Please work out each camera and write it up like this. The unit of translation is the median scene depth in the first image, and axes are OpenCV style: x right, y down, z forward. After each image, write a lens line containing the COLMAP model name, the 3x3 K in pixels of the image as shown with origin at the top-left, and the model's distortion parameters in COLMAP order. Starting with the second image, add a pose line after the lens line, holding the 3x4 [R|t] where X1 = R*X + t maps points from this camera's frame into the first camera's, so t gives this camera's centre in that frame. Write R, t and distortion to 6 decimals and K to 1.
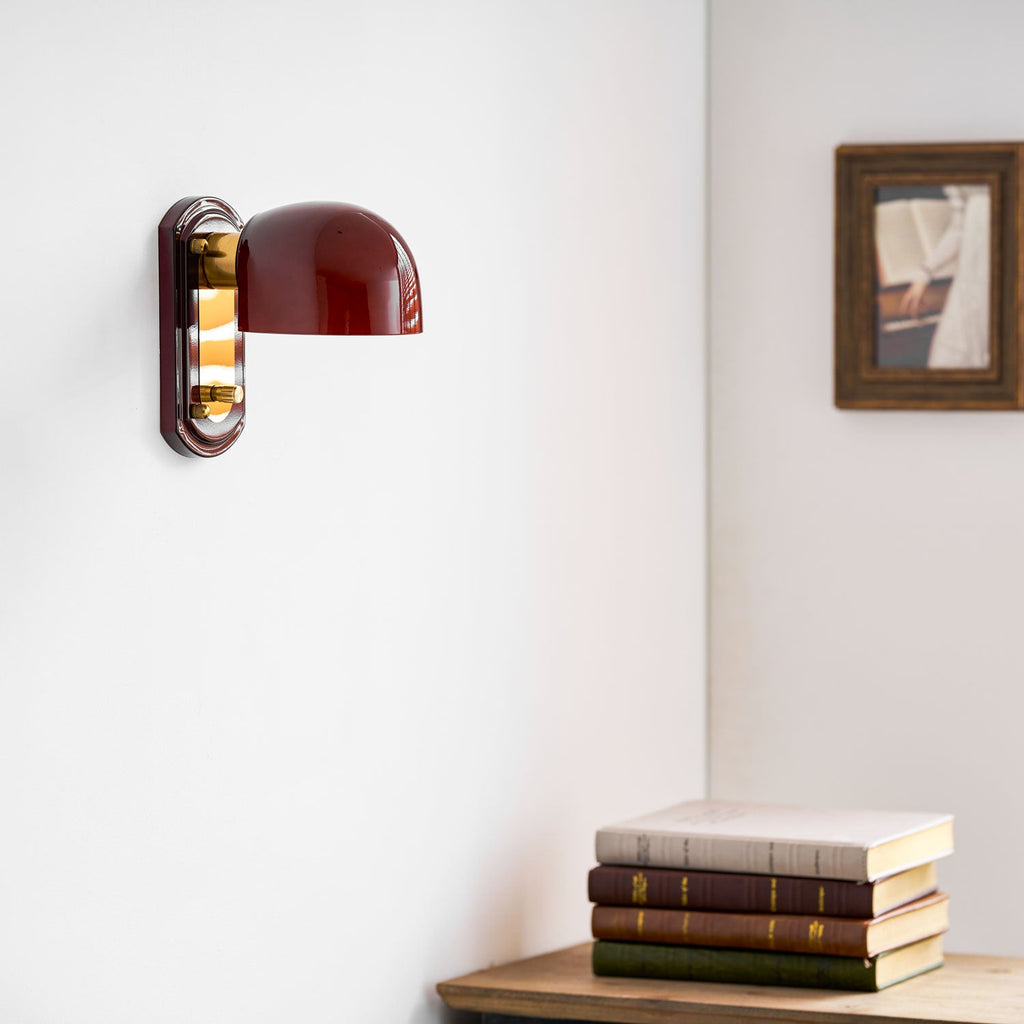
lens RADIAL K [[5851.2, 0, 540.9], [0, 5851.2, 513.0], [0, 0, 1]] dist [0.197738, 6.867168]
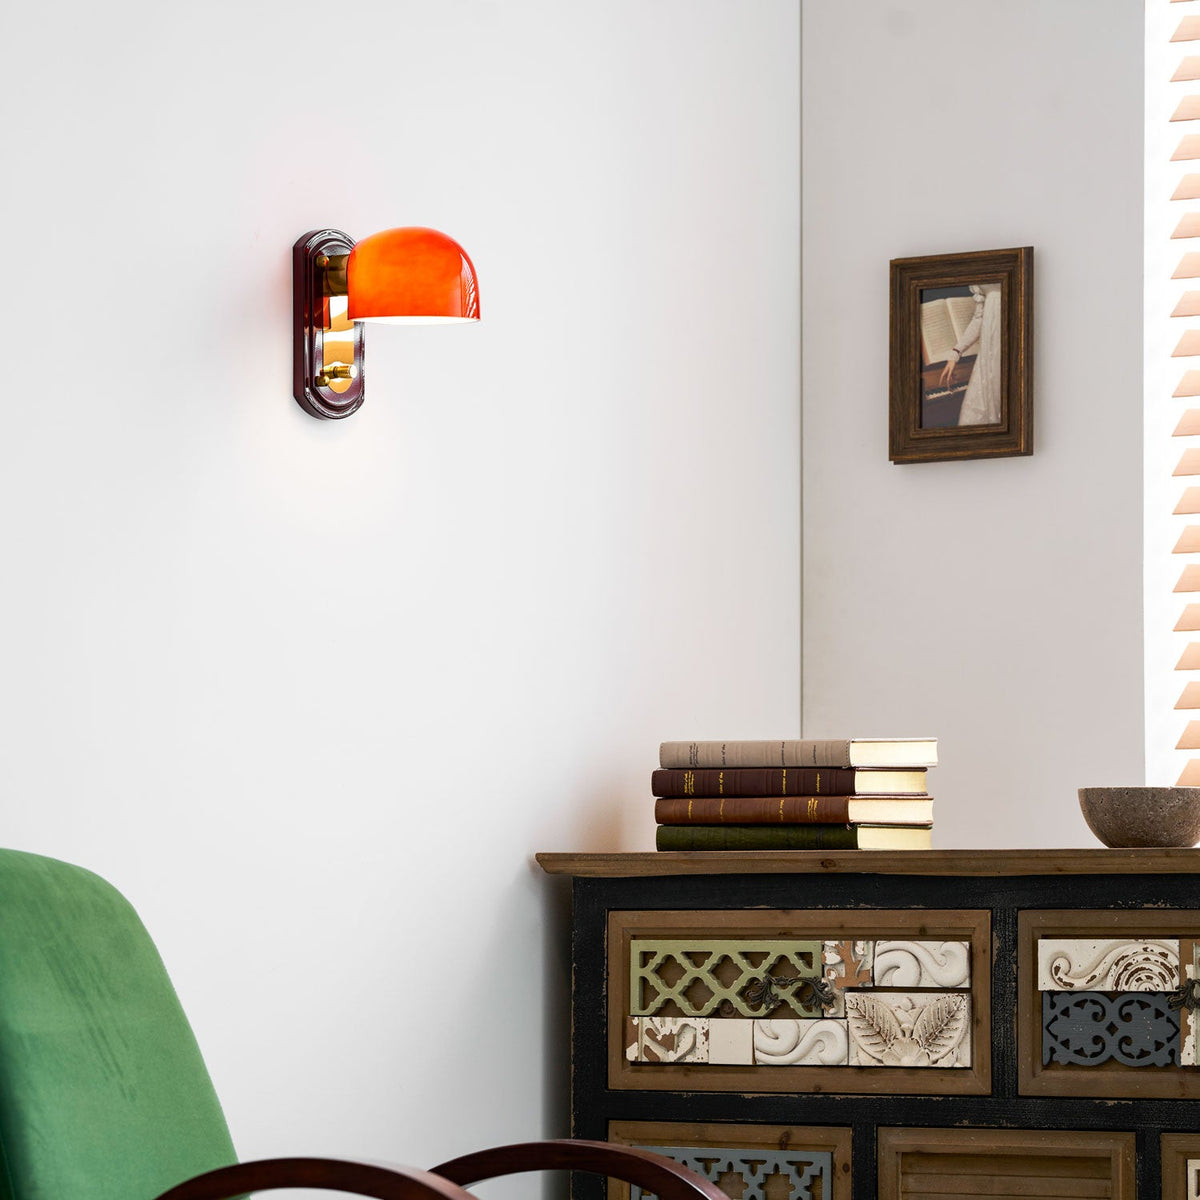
lens RADIAL K [[6856.9, 0, 633.9], [0, 6856.9, 601.2], [0, 0, 1]] dist [0.197738, 6.867168]
pose [[0.991772, -0.004436, -0.127942, 0.202425], [-0.009328, 0.994239, -0.106778, 0.188597], [0.127679, 0.107093, 0.986017, -0.531317]]
